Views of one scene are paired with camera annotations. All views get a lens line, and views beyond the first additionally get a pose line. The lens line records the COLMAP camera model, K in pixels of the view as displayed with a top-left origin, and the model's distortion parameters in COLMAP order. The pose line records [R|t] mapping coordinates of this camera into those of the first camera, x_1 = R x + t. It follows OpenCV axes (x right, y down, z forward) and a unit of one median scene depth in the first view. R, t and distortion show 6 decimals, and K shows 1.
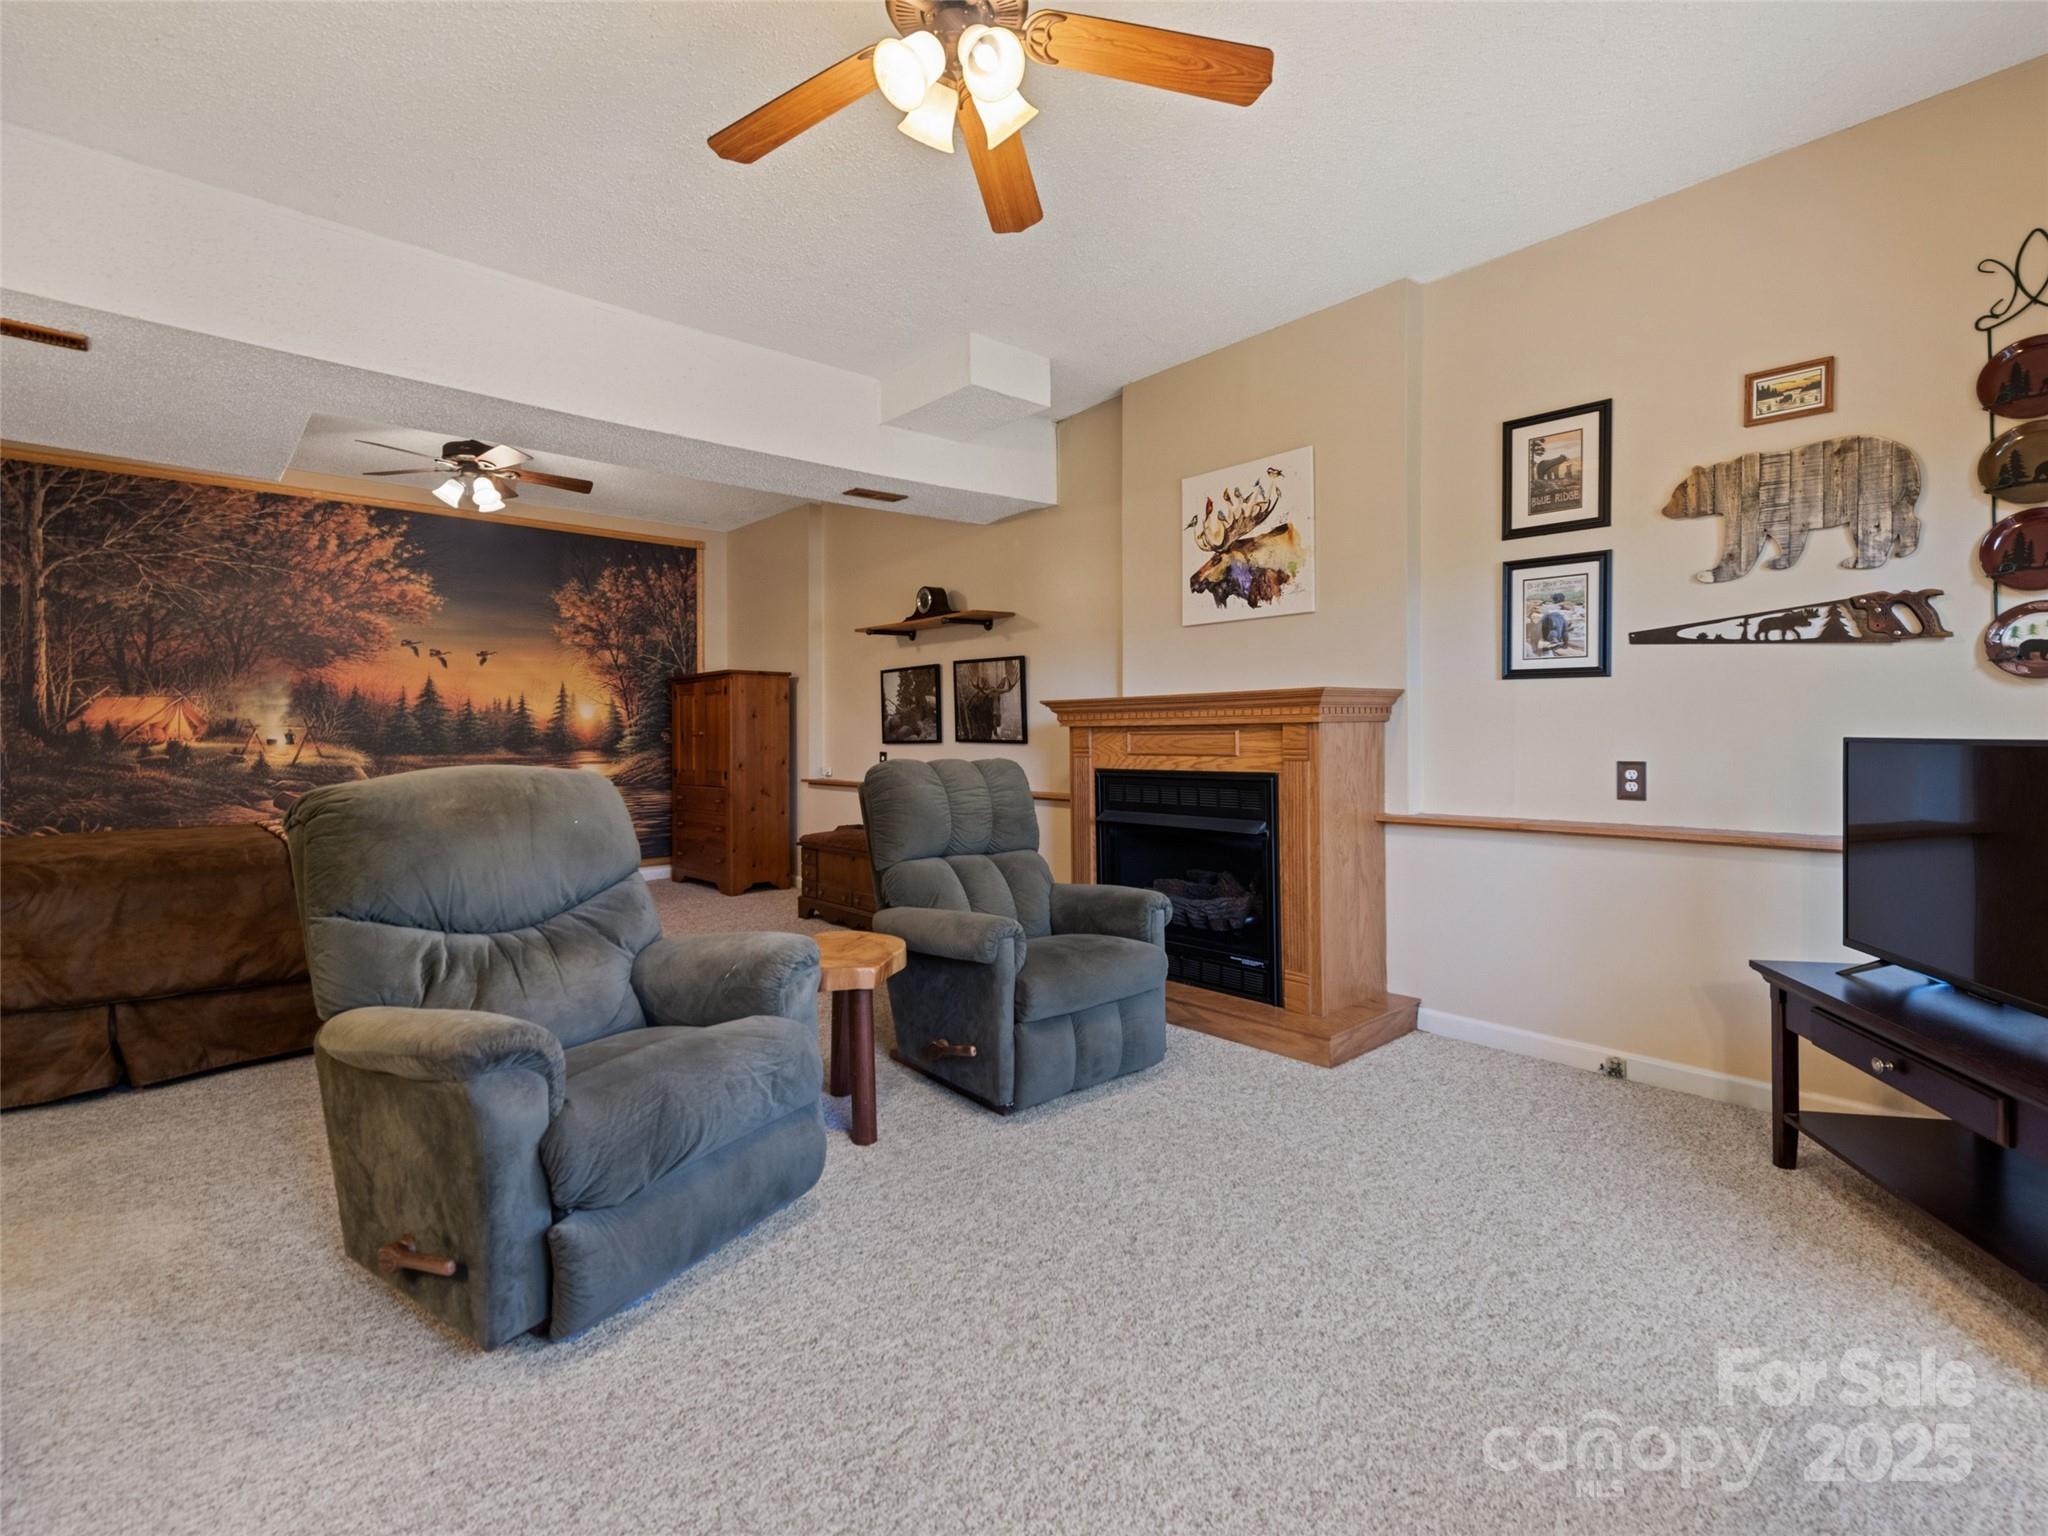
lens RADIAL K [[959.3, 0, 1032.2], [0, 959.3, 735.5], [0, 0, 1]] dist [0.014533, -0.003682]
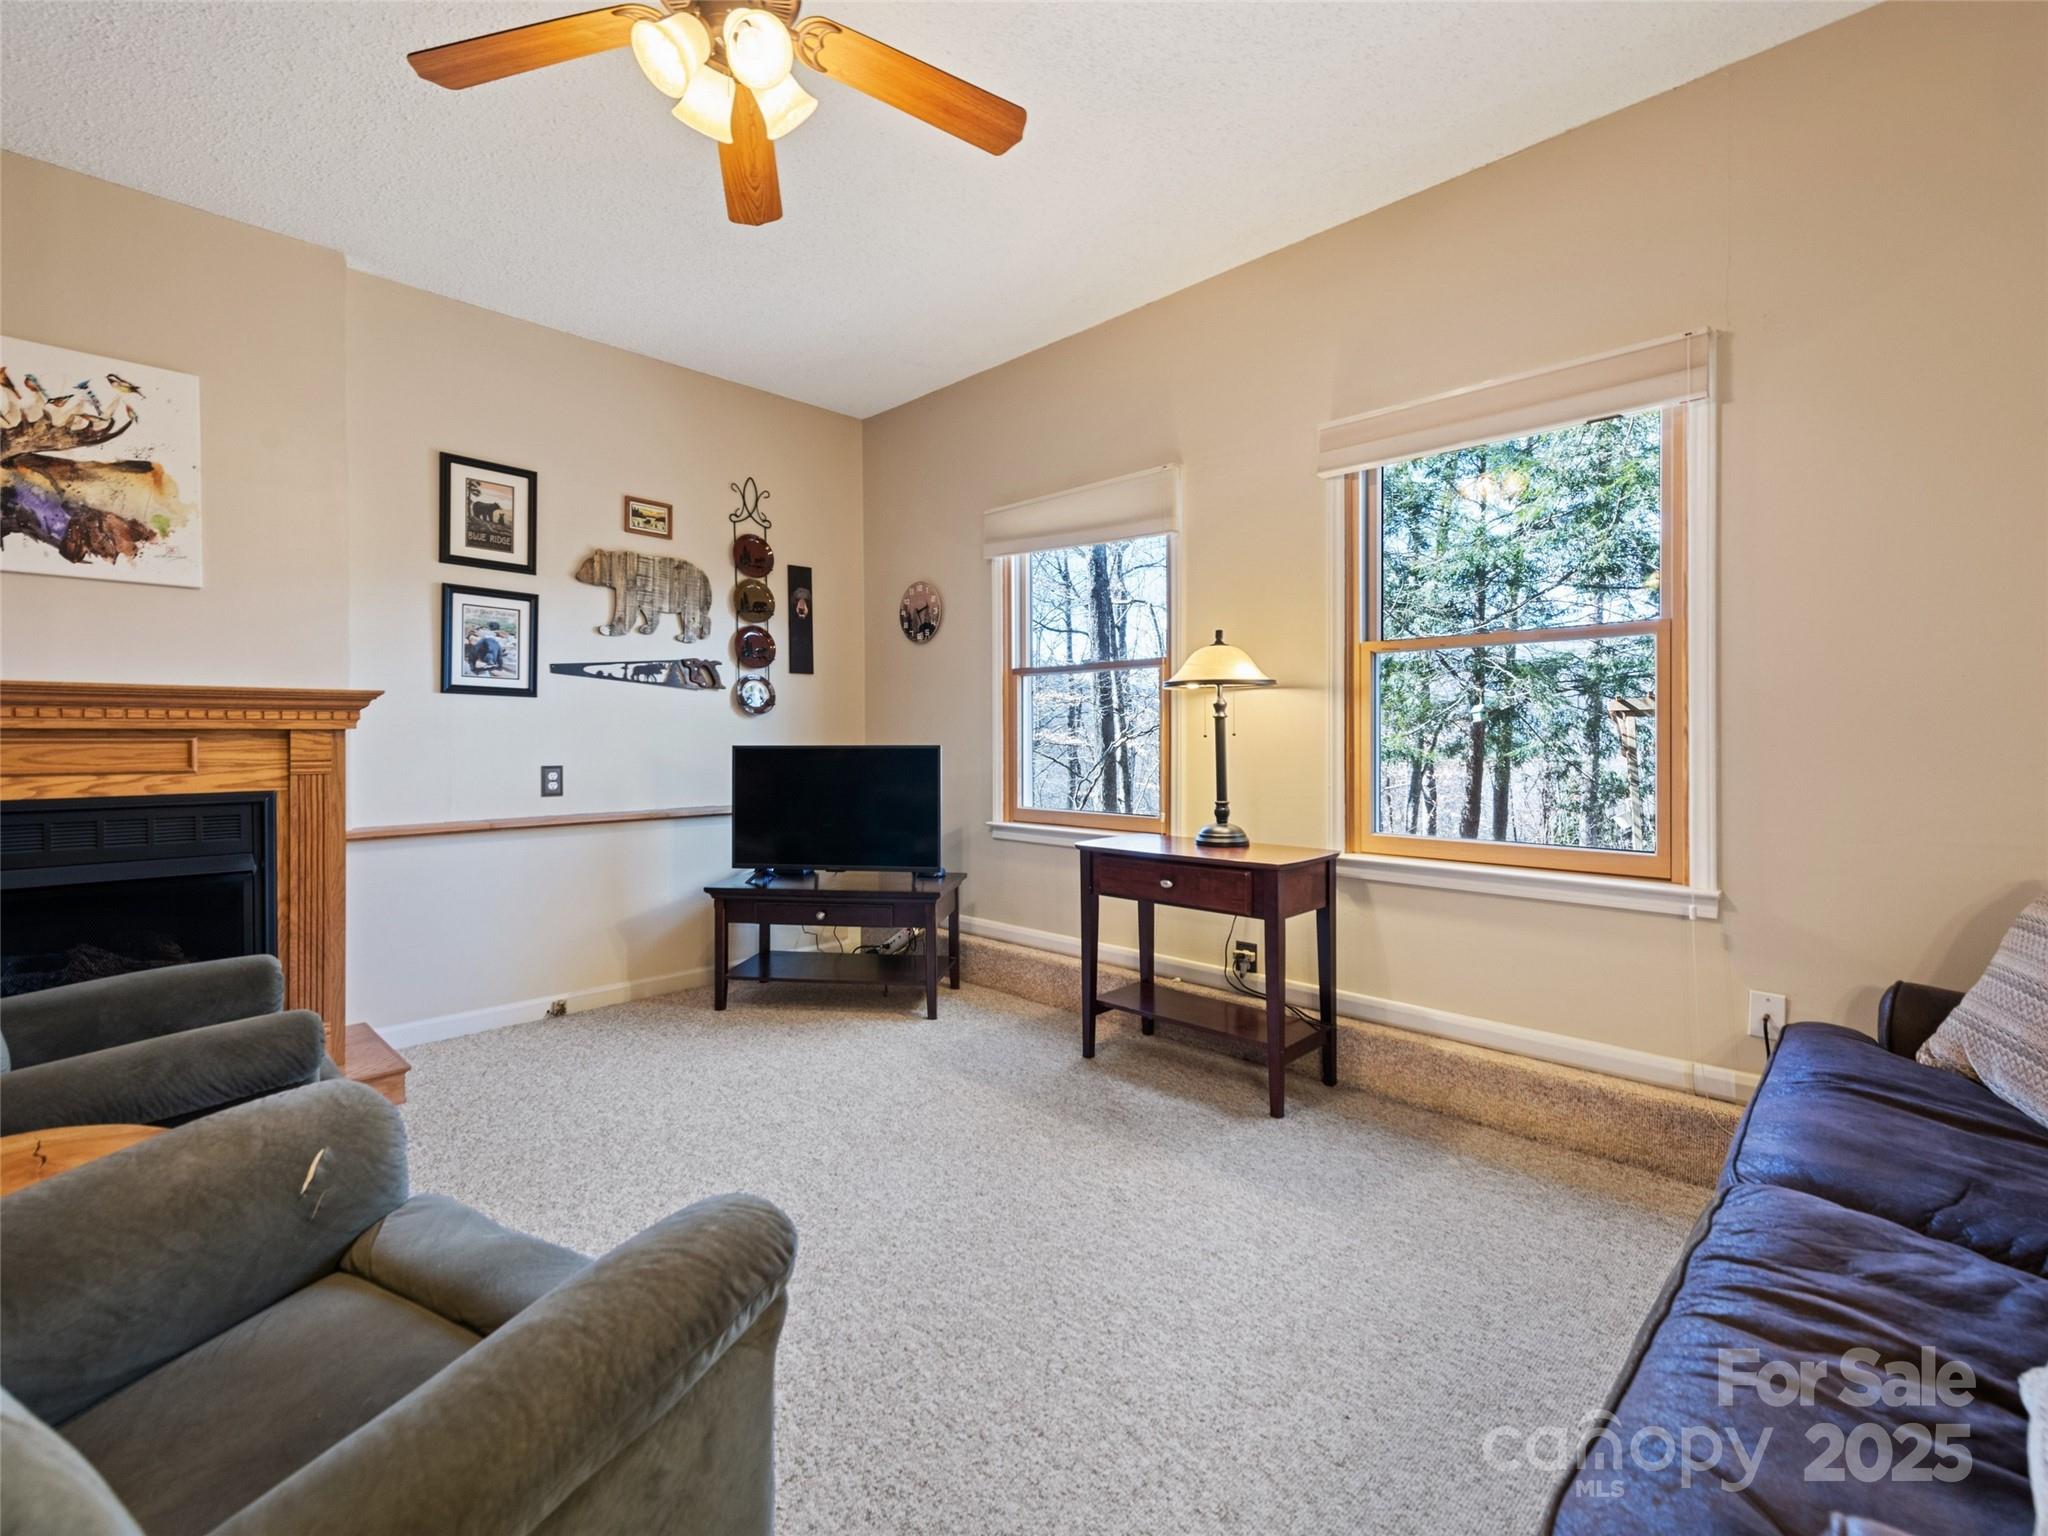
lens RADIAL K [[922.9, 0, 1018.3], [0, 922.9, 748.2], [0, 0, 1]] dist [0.014880, -0.004664]
pose [[-0.063483, -0.000696, 0.997983, -0.362872], [0.004018, 0.999991, 0.000953, 0.002966], [-0.997975, 0.004070, -0.063479, 0.269598]]
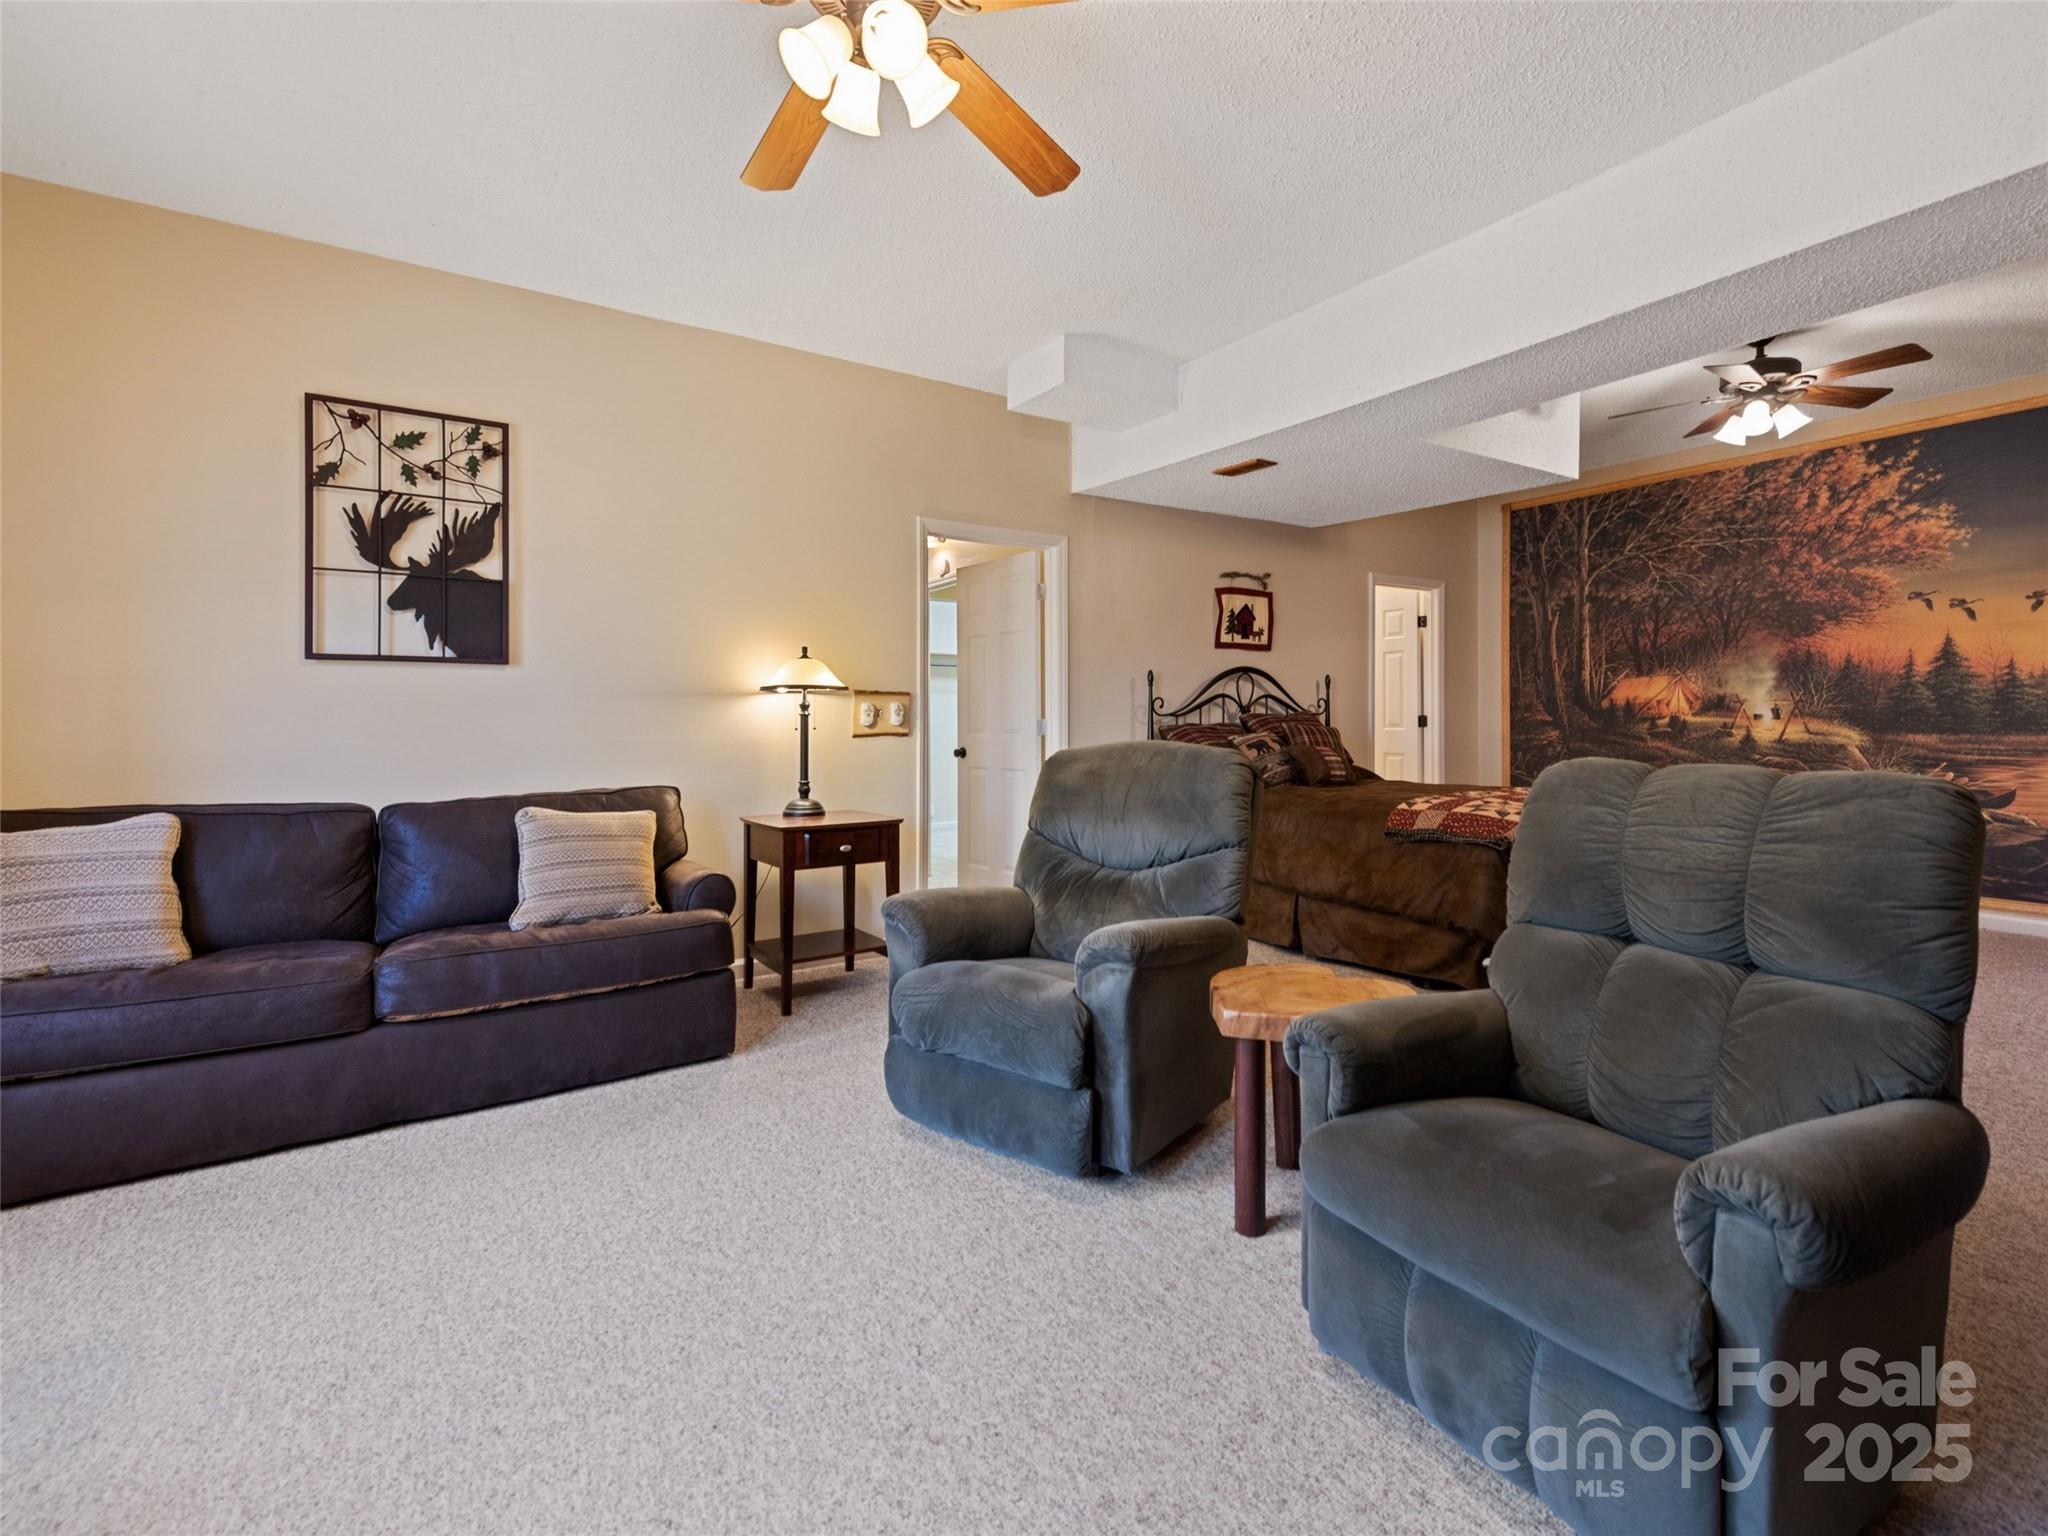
lens RADIAL K [[922.9, 0, 1018.0], [0, 922.9, 720.2], [0, 0, 1]] dist [0.014880, -0.004664]
pose [[-0.165830, 0.009975, -0.986104, 0.295977], [0.006494, 0.999938, 0.009022, -0.003543], [0.986133, -0.004907, -0.165884, 0.457233]]
